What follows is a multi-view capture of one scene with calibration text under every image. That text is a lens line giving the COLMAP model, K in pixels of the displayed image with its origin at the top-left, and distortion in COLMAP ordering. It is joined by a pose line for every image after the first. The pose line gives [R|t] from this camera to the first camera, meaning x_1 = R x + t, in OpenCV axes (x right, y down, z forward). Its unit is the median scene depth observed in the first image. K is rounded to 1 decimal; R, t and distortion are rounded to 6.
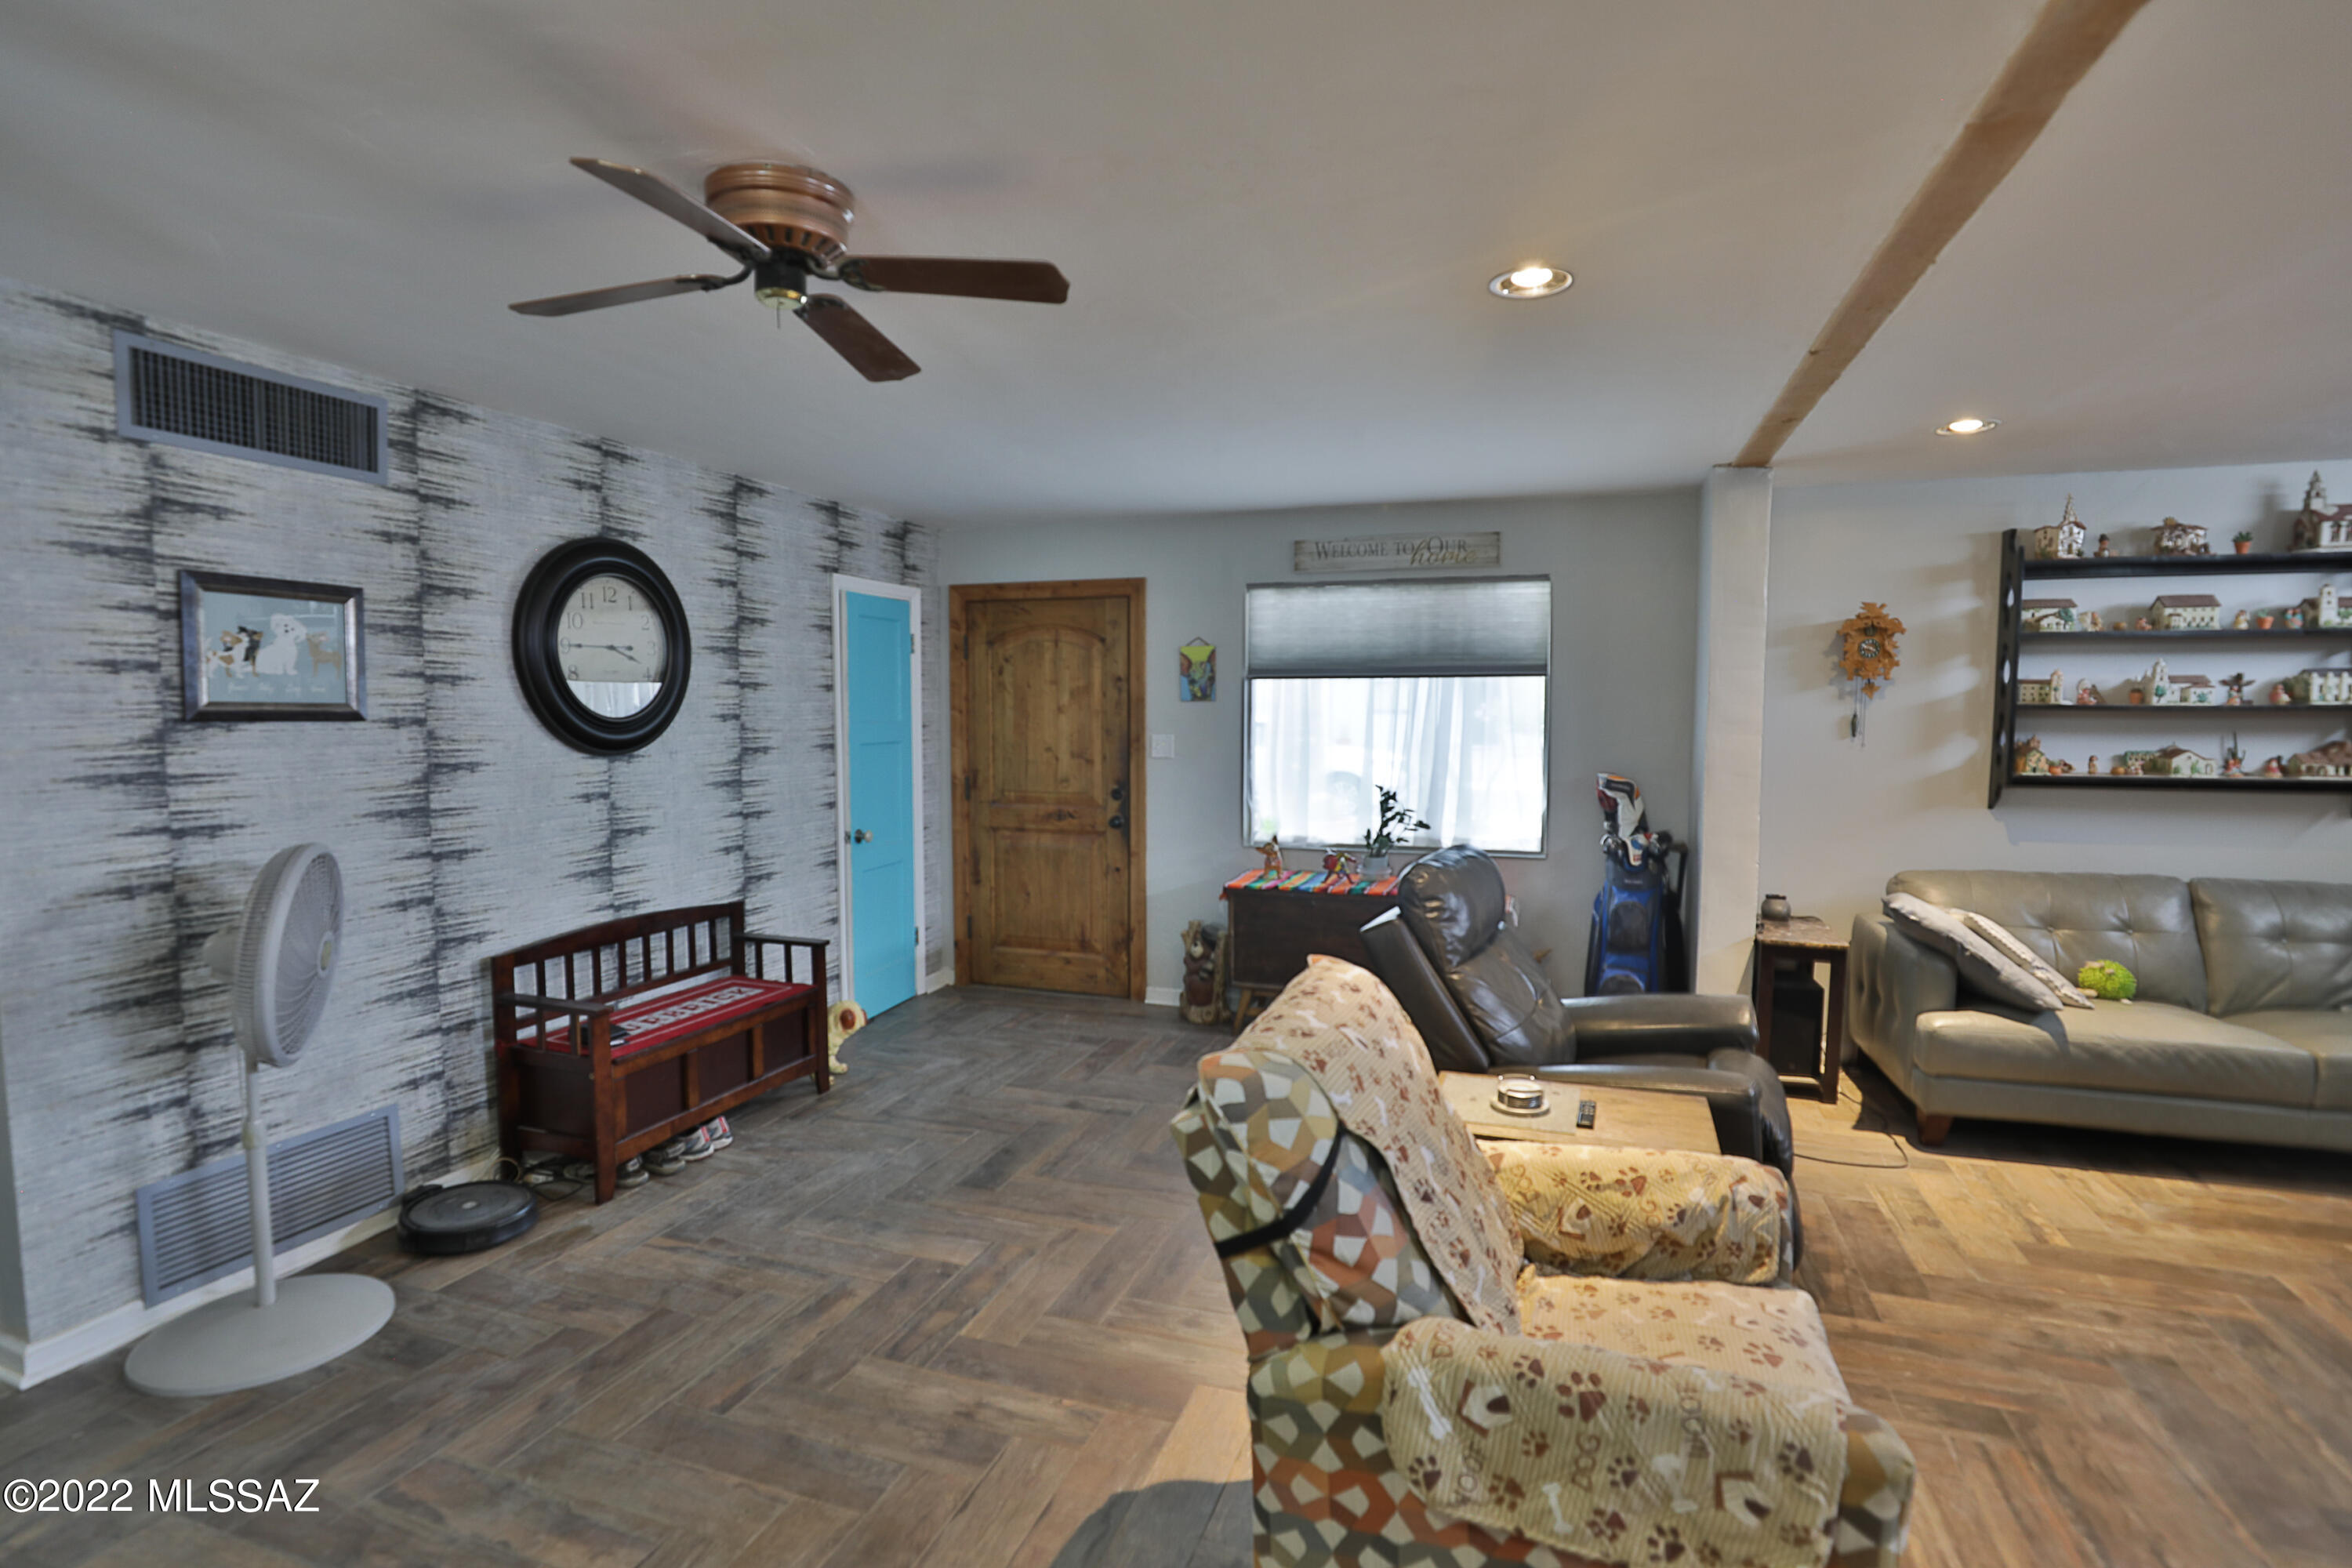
lens RADIAL K [[1141.3, 0, 1175.2], [0, 1141.3, 787.2], [0, 0, 1]] dist [-0.045347, 0.014650]
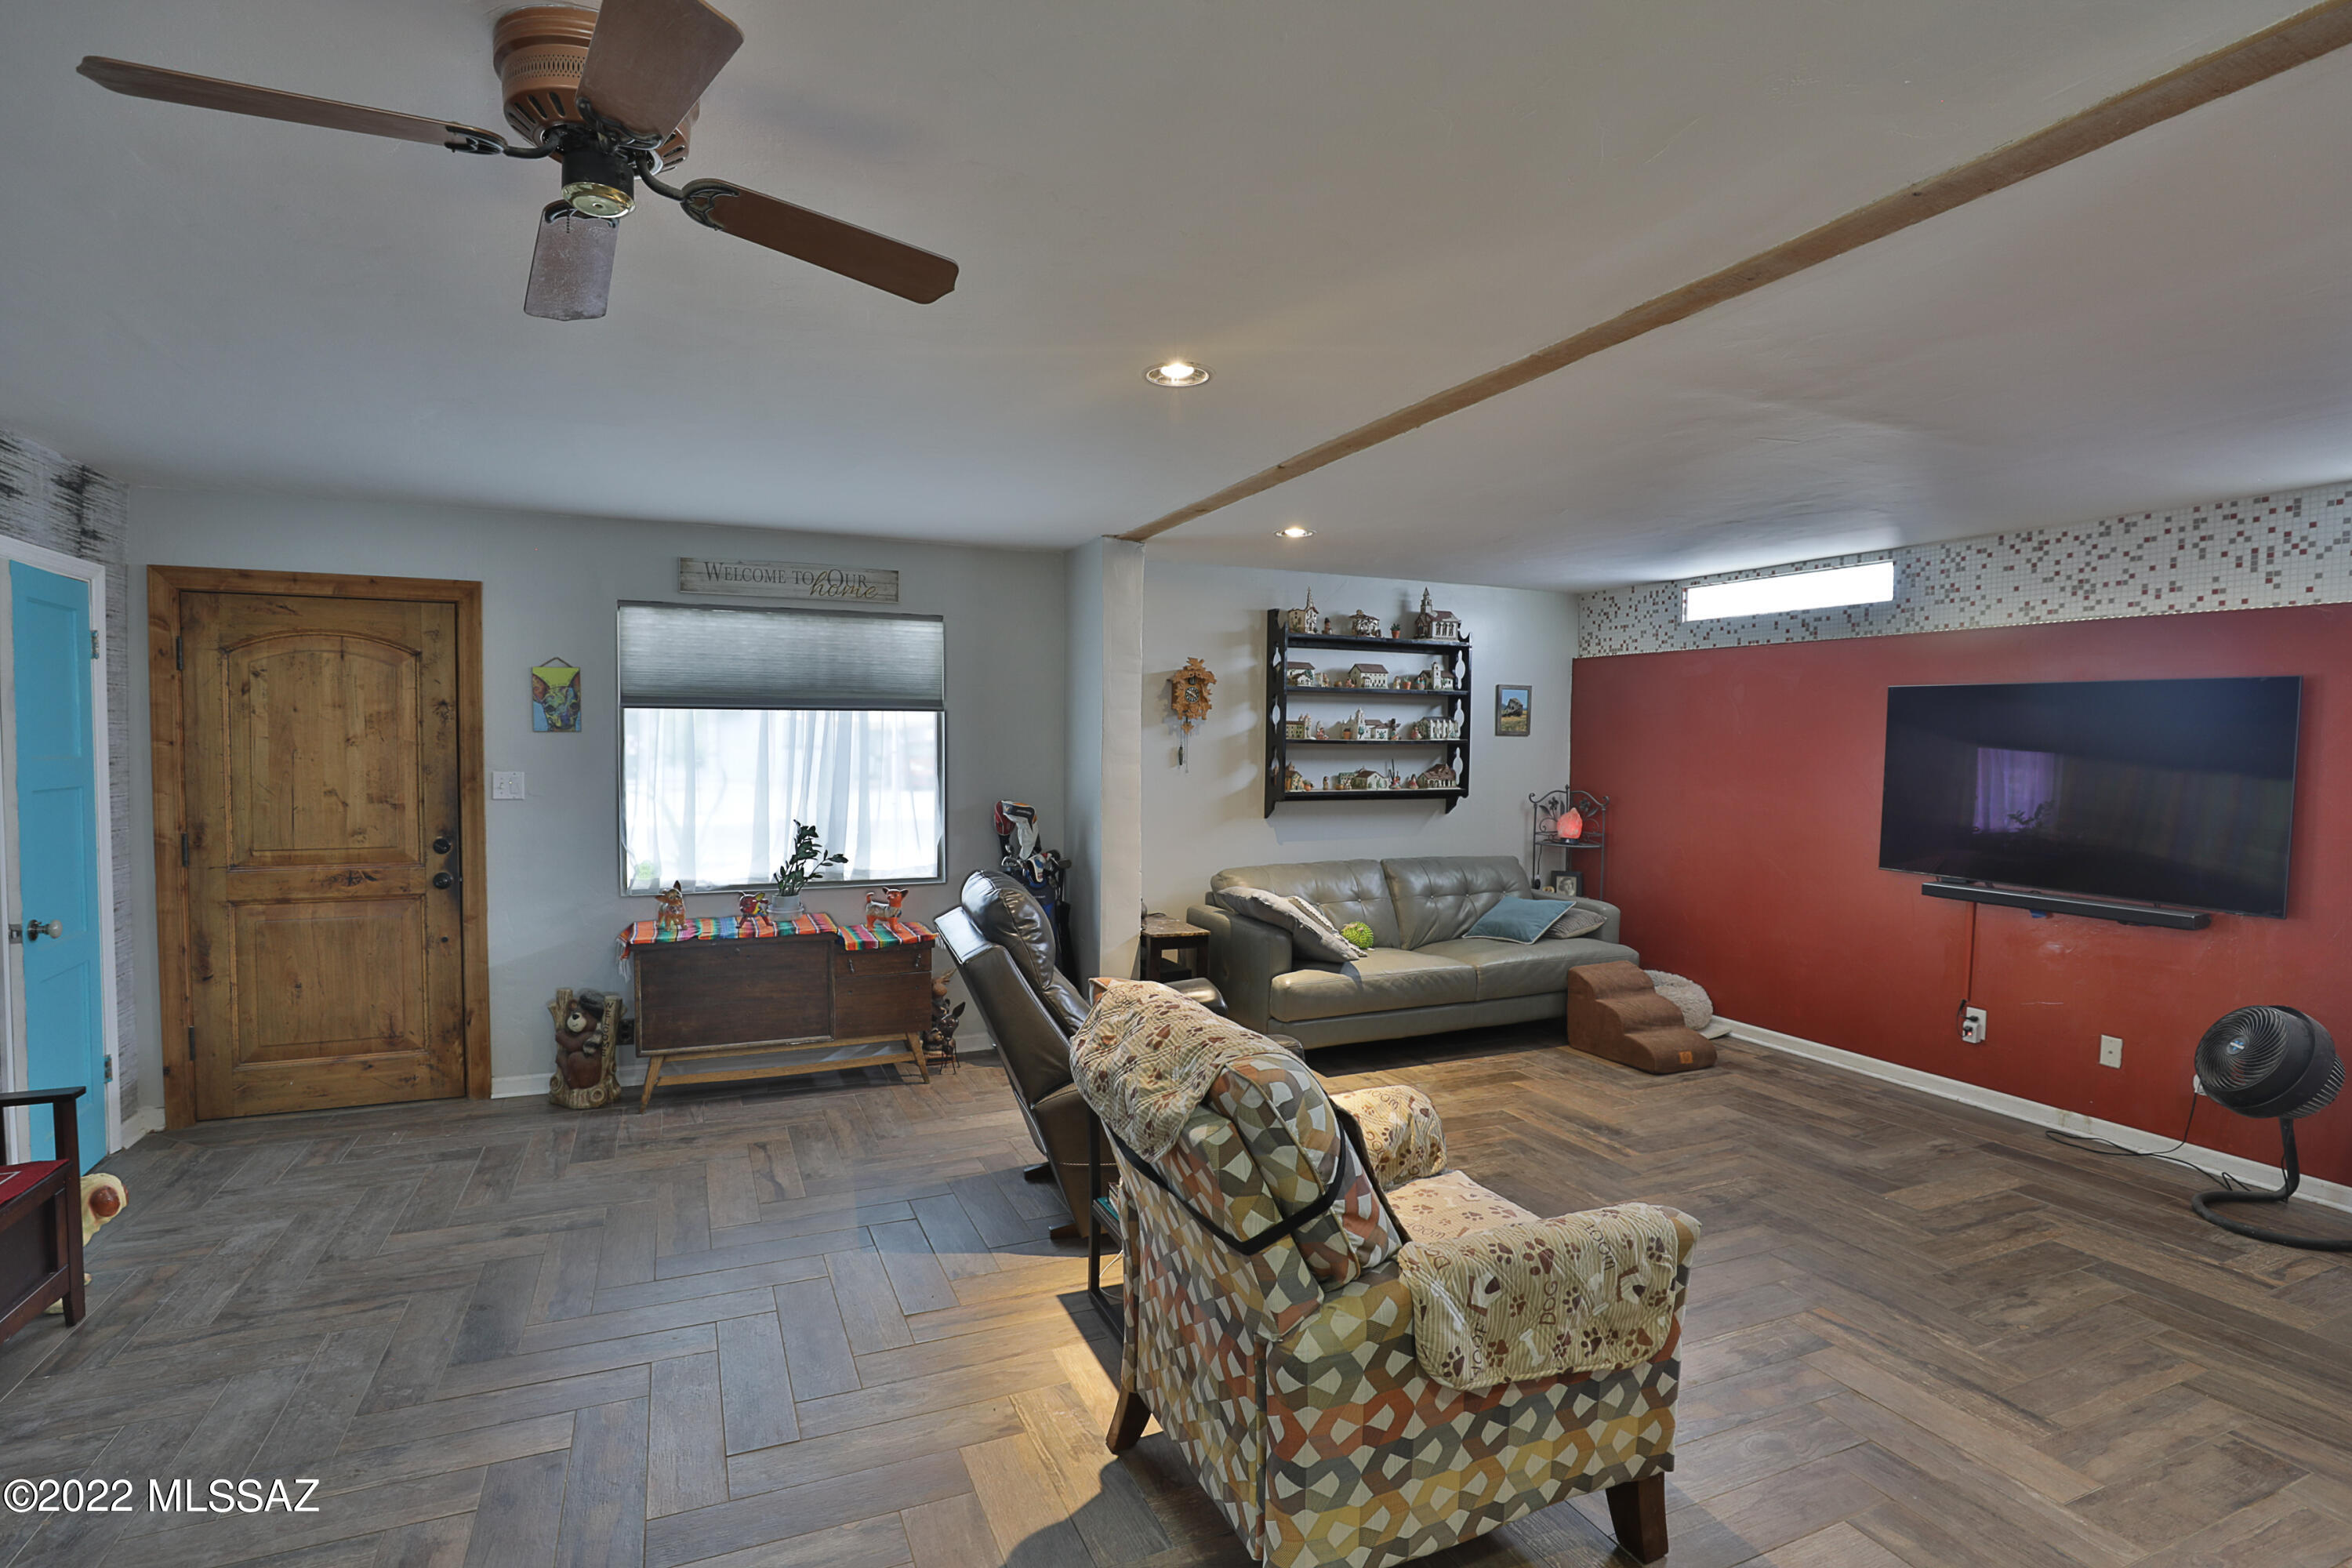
lens RADIAL K [[1132.9, 0, 1174.5], [0, 1132.9, 787.0], [0, 0, 1]] dist [-0.047362, 0.014572]
pose [[0.732439, -0.022124, 0.680473, -0.276491], [0.041603, 0.999059, -0.012299, -0.005989], [-0.679560, 0.037318, 0.732670, 0.096555]]
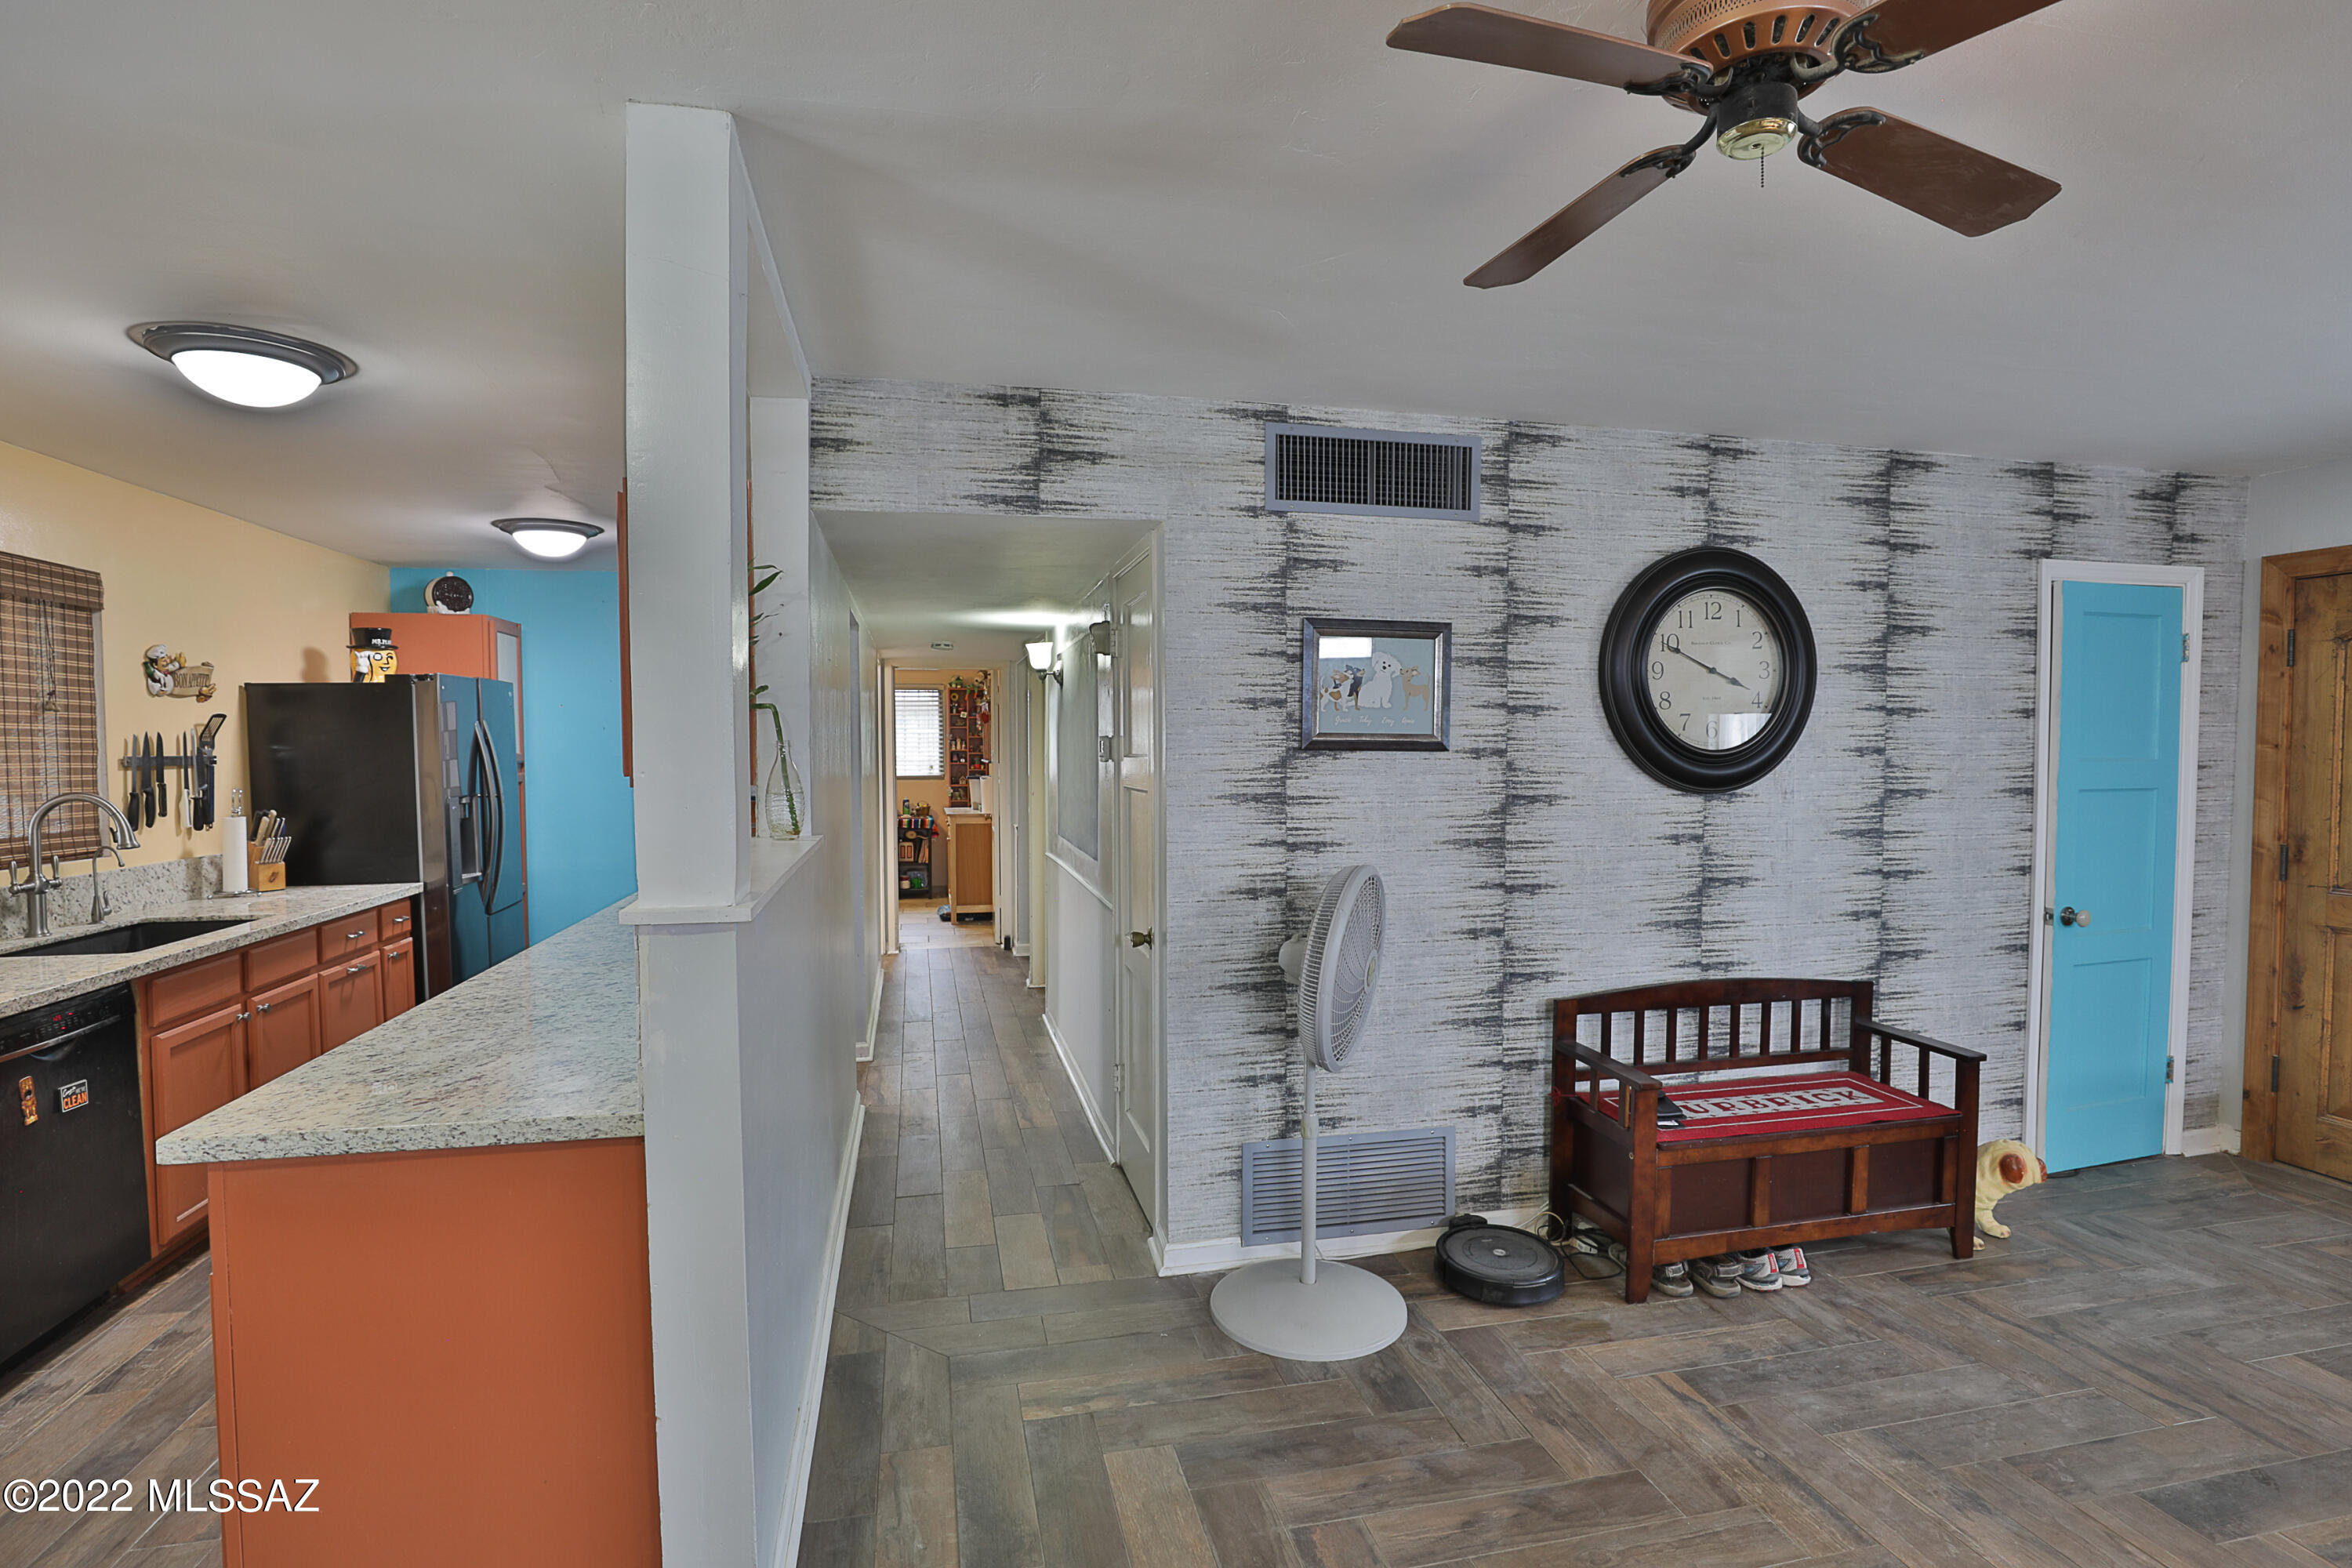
lens RADIAL K [[1132.9, 0, 1174.5], [0, 1132.9, 787.0], [0, 0, 1]] dist [-0.047362, 0.014572]
pose [[0.526432, 0.031990, -0.849615, 0.022623], [-0.057488, 0.998344, 0.001970, -0.010032], [0.848271, 0.047805, 0.527400, 0.173120]]
